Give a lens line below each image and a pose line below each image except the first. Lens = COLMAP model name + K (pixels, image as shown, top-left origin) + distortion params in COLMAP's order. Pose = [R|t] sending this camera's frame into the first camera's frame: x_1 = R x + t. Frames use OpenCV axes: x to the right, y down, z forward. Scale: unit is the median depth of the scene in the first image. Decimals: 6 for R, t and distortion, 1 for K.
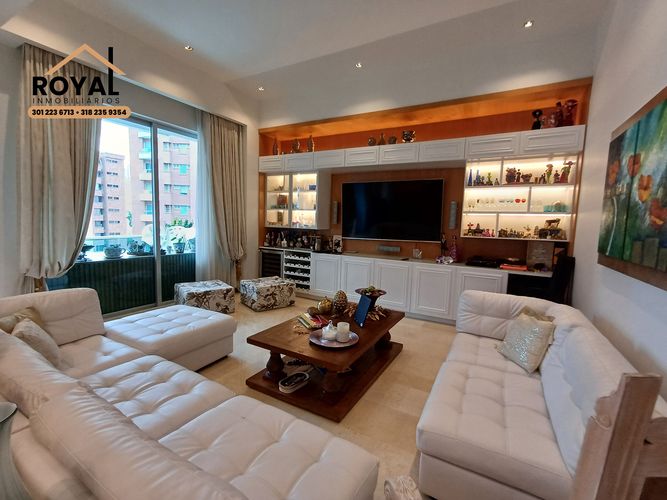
lens RADIAL K [[302.7, 0, 331.5], [0, 302.7, 251.9], [0, 0, 1]] dist [0.007721, 0.001728]
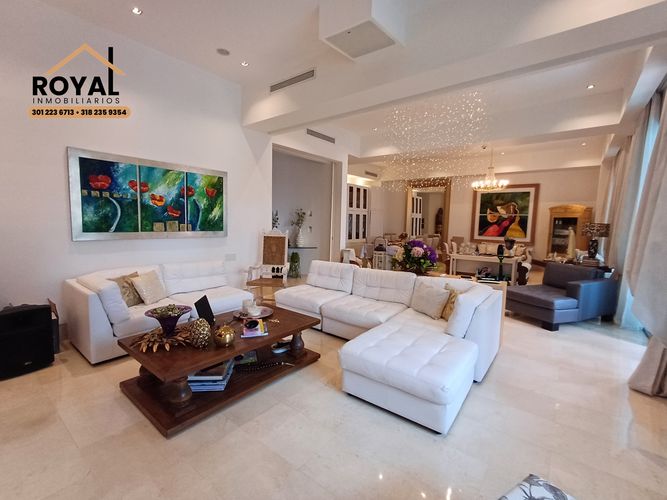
lens RADIAL K [[302.7, 0, 333.1], [0, 302.7, 250.9], [0, 0, 1]] dist [0.007721, 0.001728]
pose [[-0.988332, -0.068763, 0.135913, -0.246596], [-0.039823, 0.977916, 0.205170, -0.127728], [-0.147019, 0.197364, -0.969243, 1.116973]]
